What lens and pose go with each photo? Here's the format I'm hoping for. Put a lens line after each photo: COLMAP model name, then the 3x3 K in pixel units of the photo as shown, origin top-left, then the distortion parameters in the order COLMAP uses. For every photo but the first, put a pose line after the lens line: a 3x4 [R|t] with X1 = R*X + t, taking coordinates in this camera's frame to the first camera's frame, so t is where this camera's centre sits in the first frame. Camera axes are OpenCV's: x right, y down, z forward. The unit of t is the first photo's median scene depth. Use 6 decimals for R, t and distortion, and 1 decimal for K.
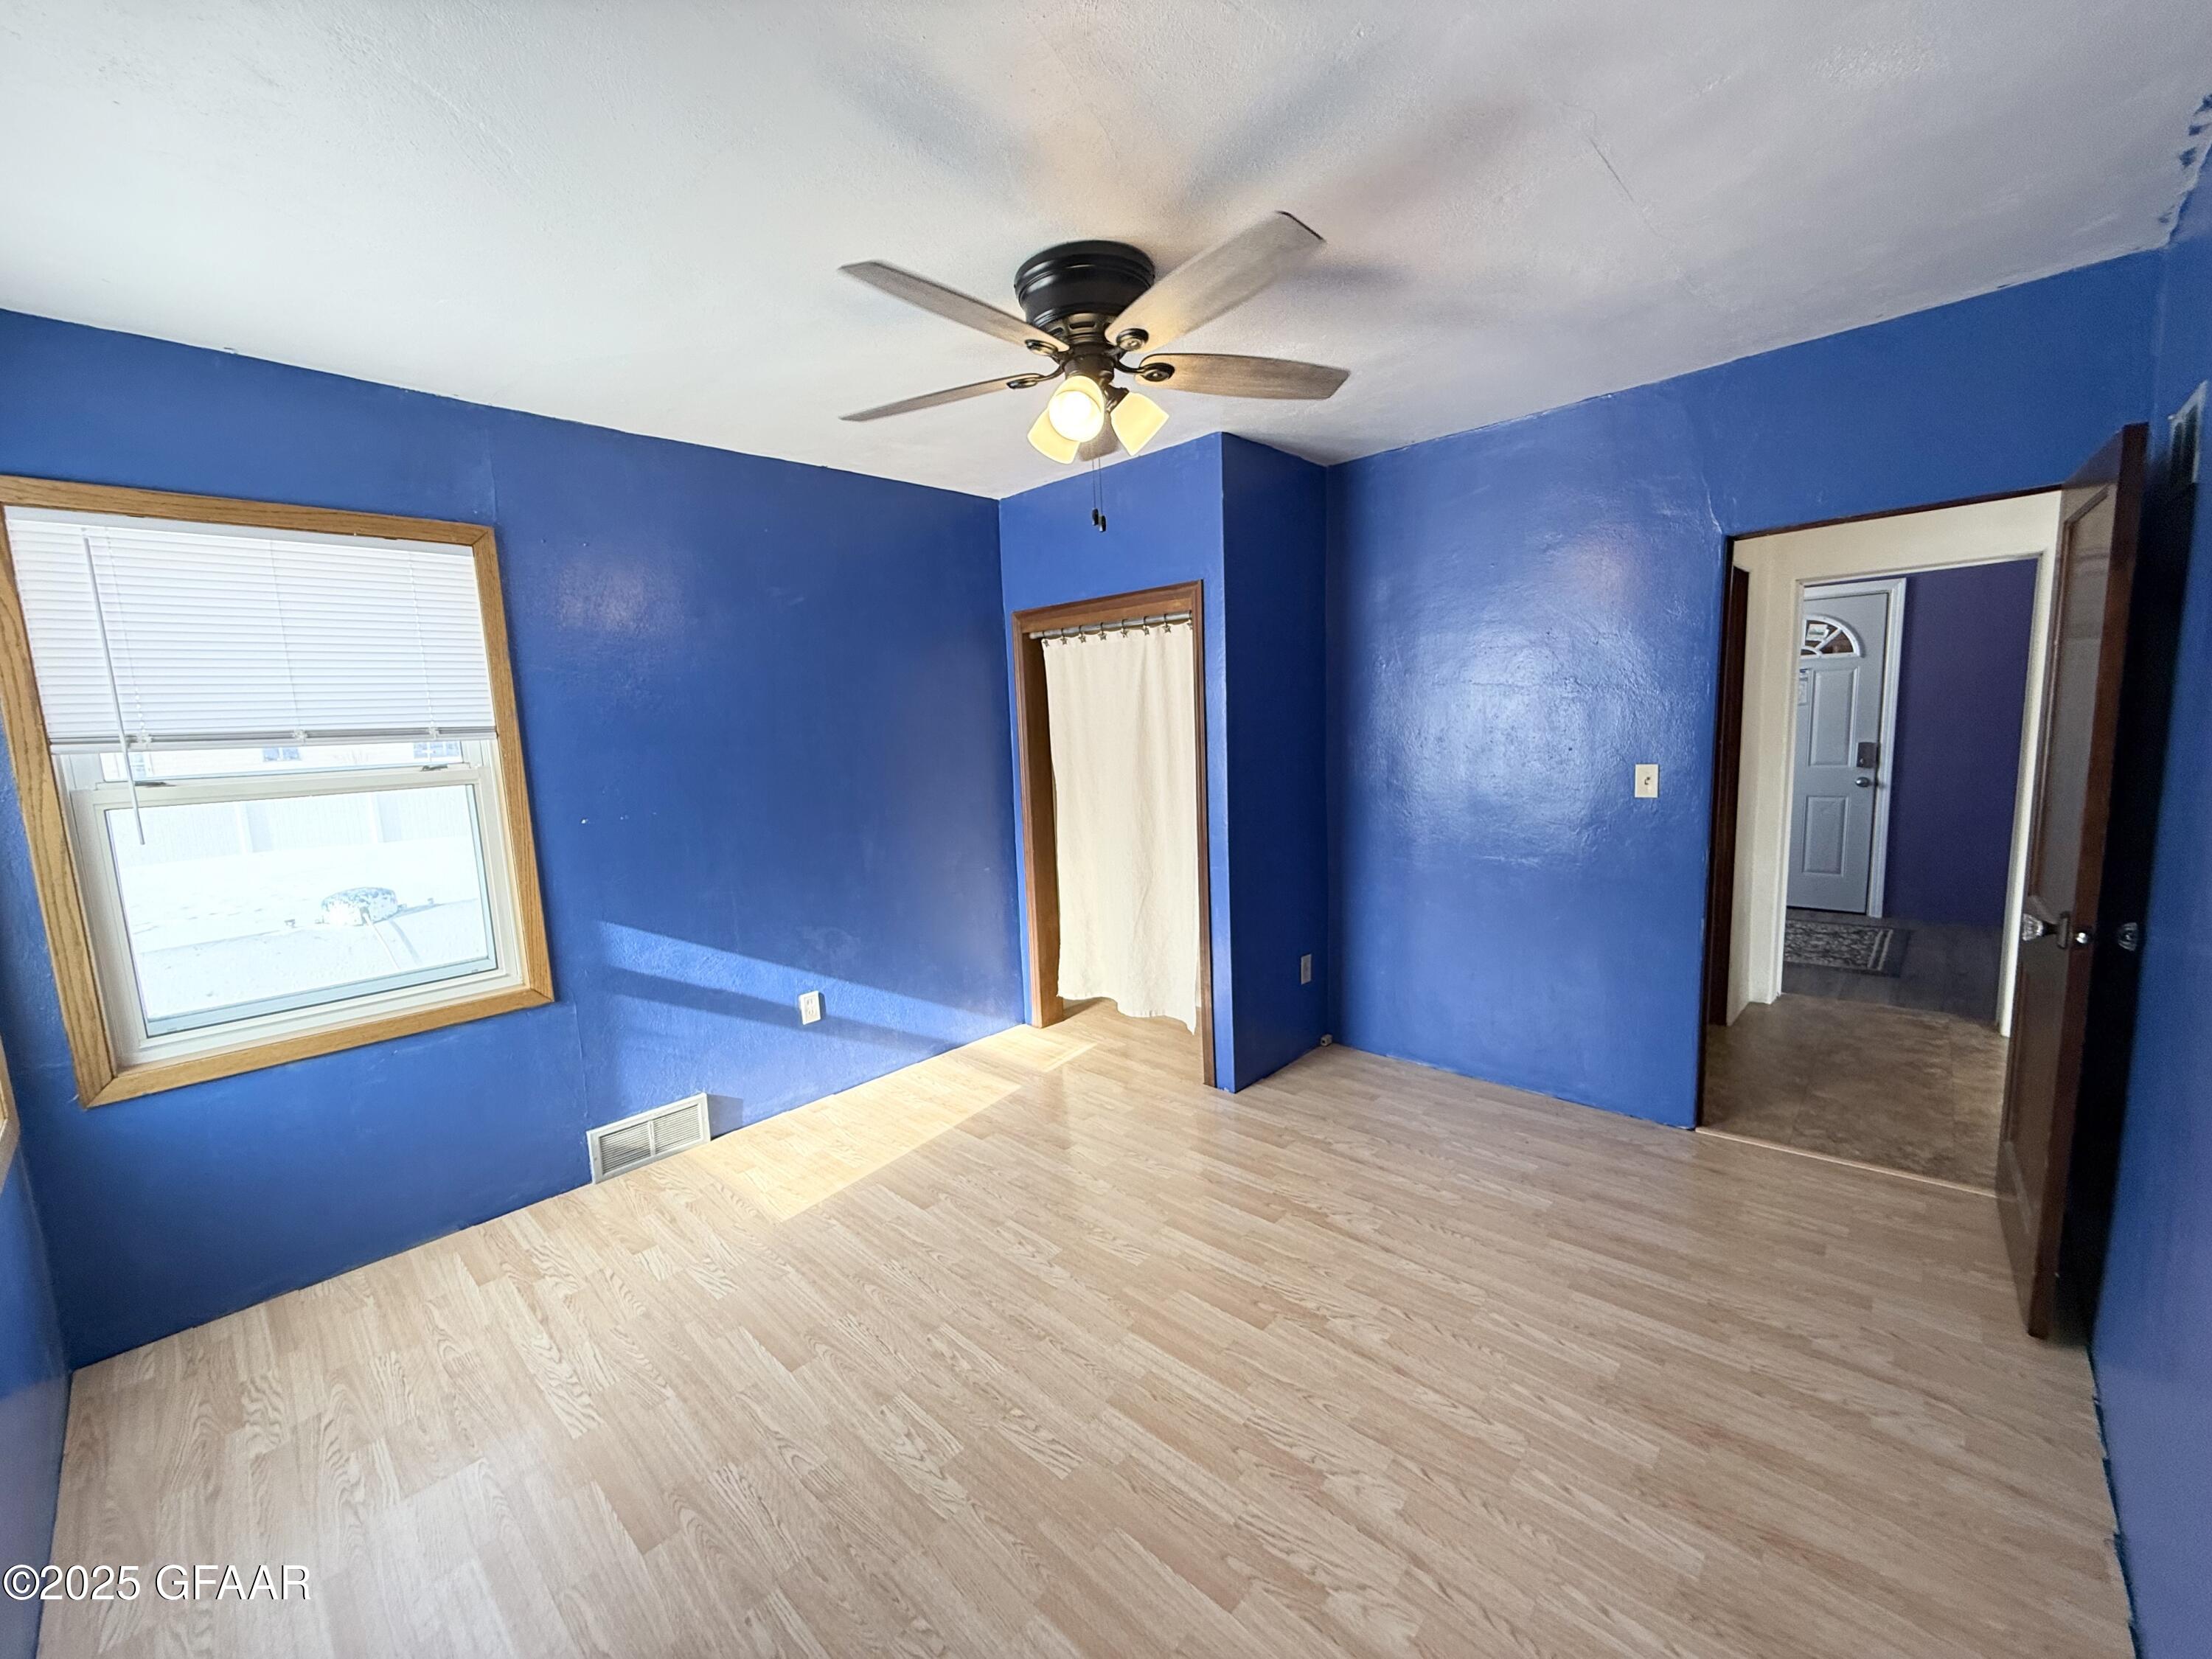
lens RADIAL K [[881.0, 0, 1101.8], [0, 881.0, 832.2], [0, 0, 1]] dist [-0.003257, 0.000979]
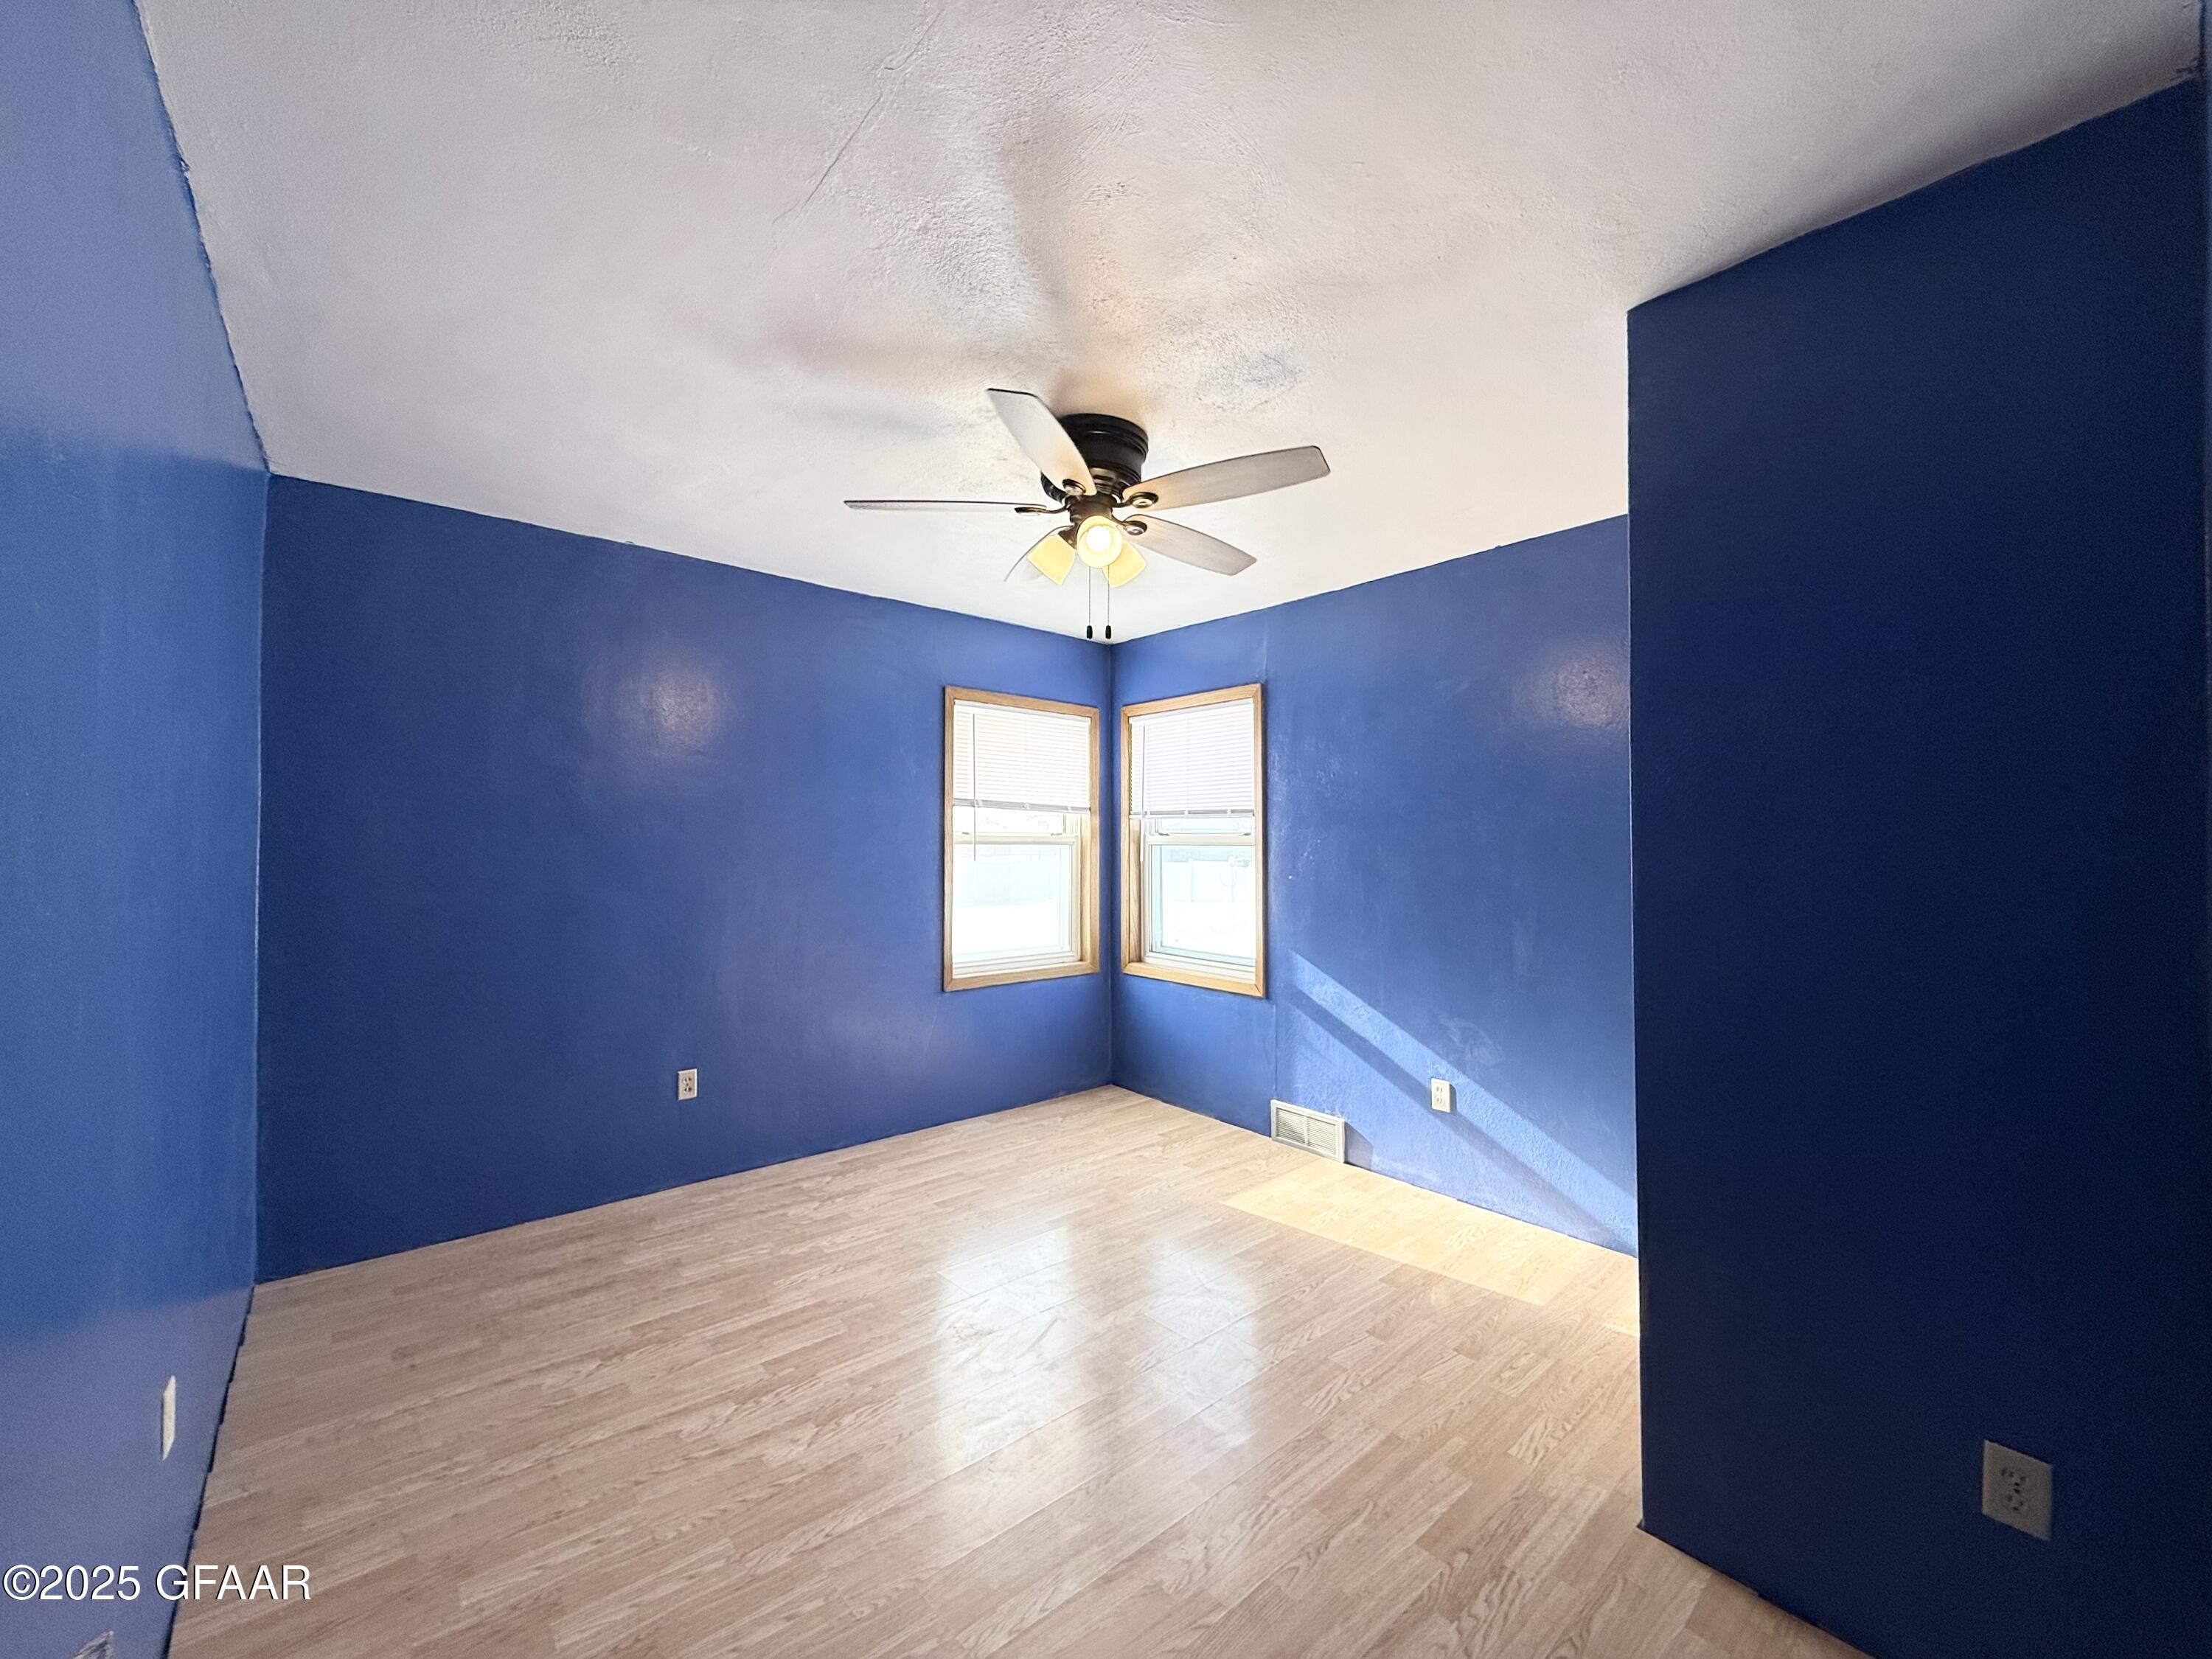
lens RADIAL K [[881.0, 0, 1101.3], [0, 881.0, 835.1], [0, 0, 1]] dist [-0.003257, 0.000979]
pose [[-0.104641, 0.036113, -0.993854, 0.779972], [-0.128694, 0.990446, 0.049540, -0.102499], [0.986148, 0.133087, -0.098994, 0.784844]]
